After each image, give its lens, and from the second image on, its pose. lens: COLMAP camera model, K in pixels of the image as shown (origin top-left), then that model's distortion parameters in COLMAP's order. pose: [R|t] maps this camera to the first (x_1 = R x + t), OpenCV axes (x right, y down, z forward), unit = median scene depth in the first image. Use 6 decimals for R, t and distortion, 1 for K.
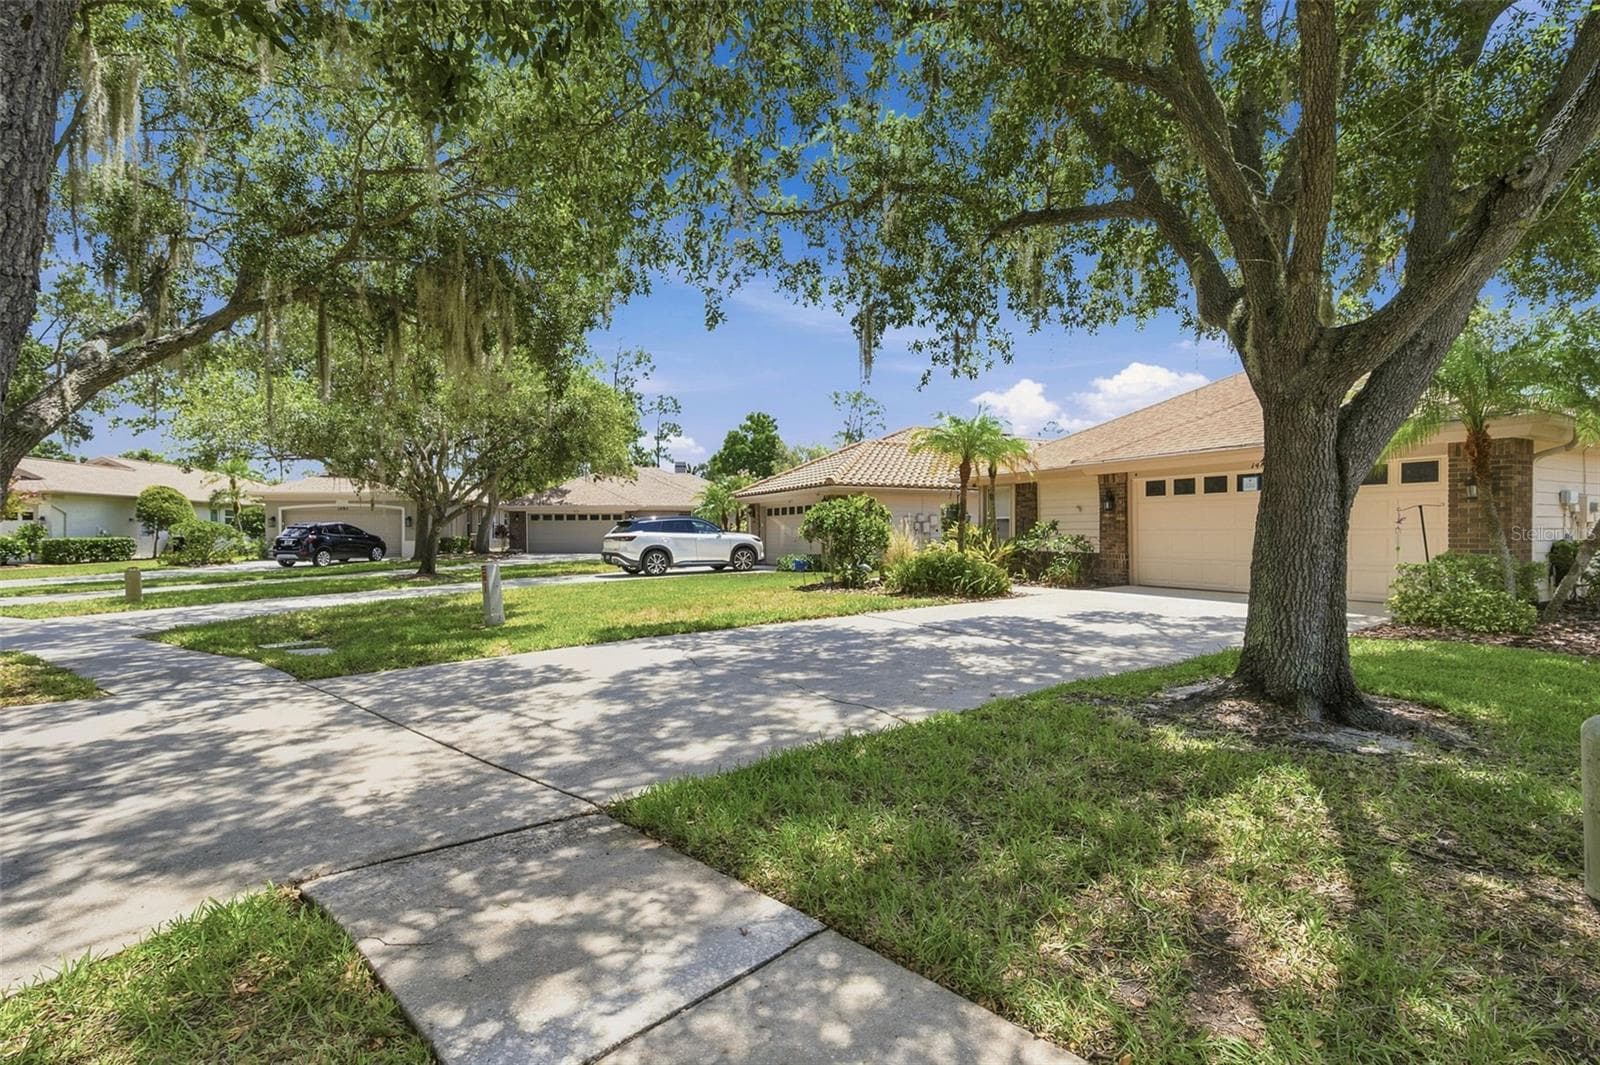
lens RADIAL K [[704.3, 0, 800.0], [0, 704.3, 532.5], [0, 0, 1]] dist [0.000461, 0.000018]
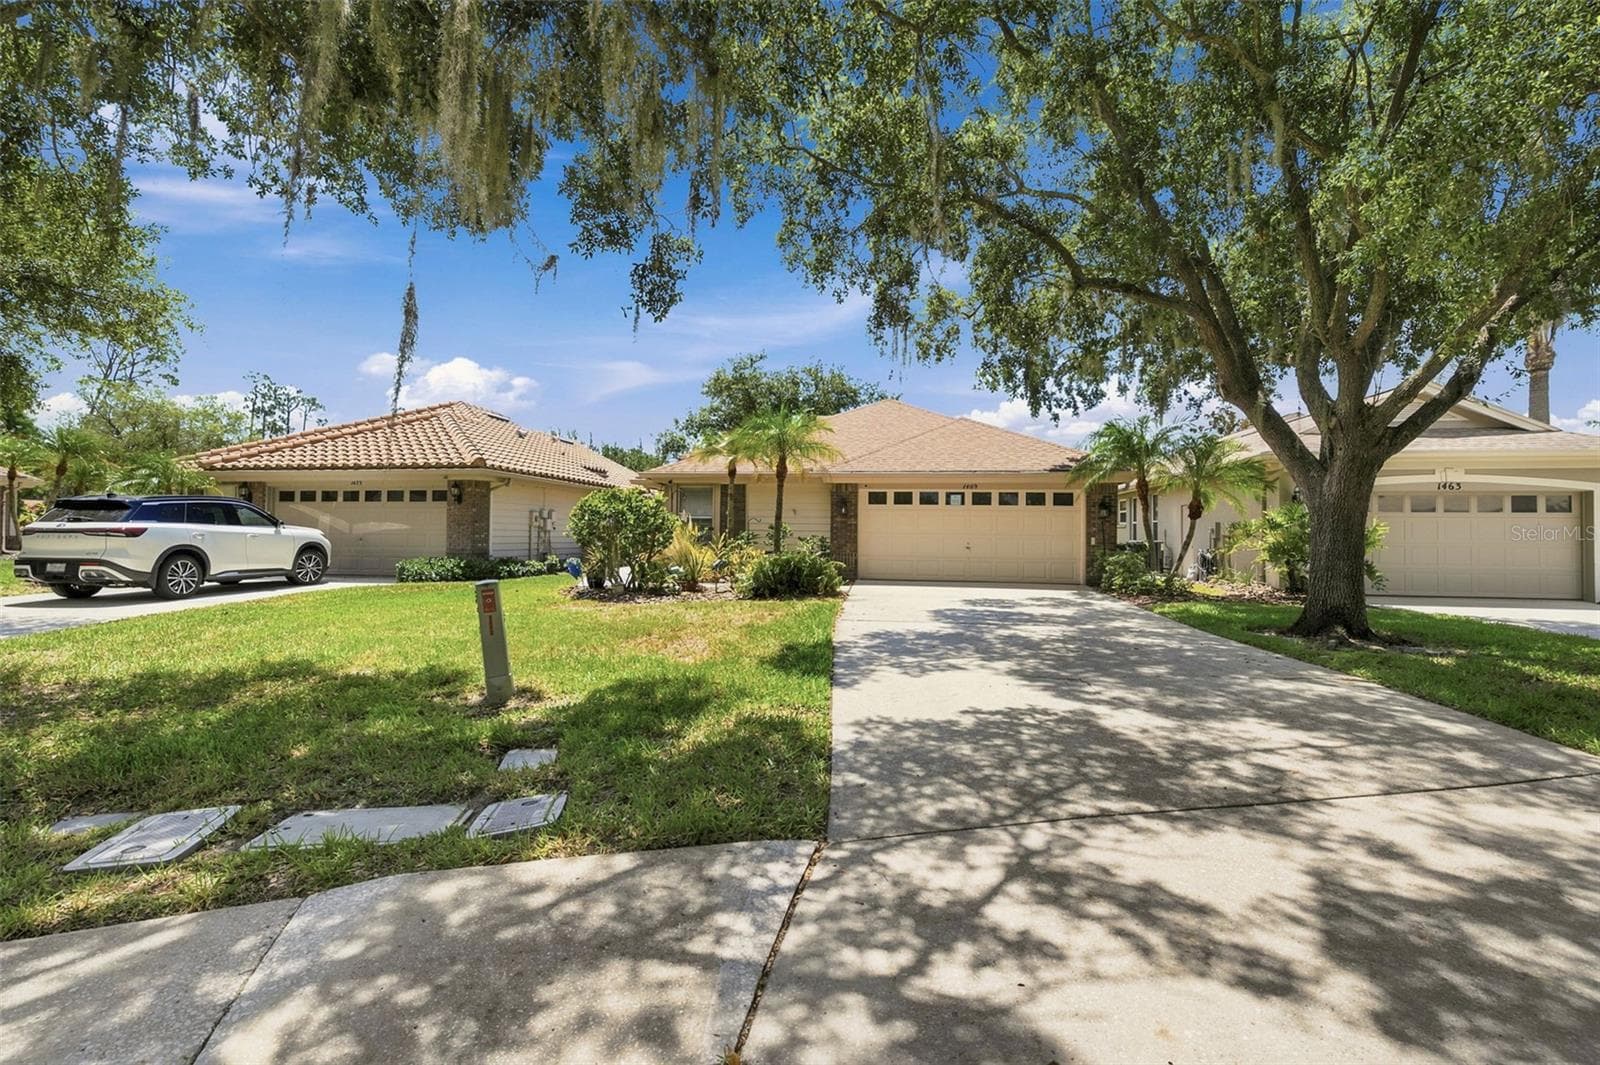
lens RADIAL K [[704.3, 0, 800.0], [0, 704.3, 532.5], [0, 0, 1]] dist [0.000461, 0.000018]
pose [[0.594042, 0.013301, 0.804324, -0.542469], [-0.014138, 0.999881, -0.006093, 0.006111], [-0.804310, -0.007752, 0.594160, 0.369912]]
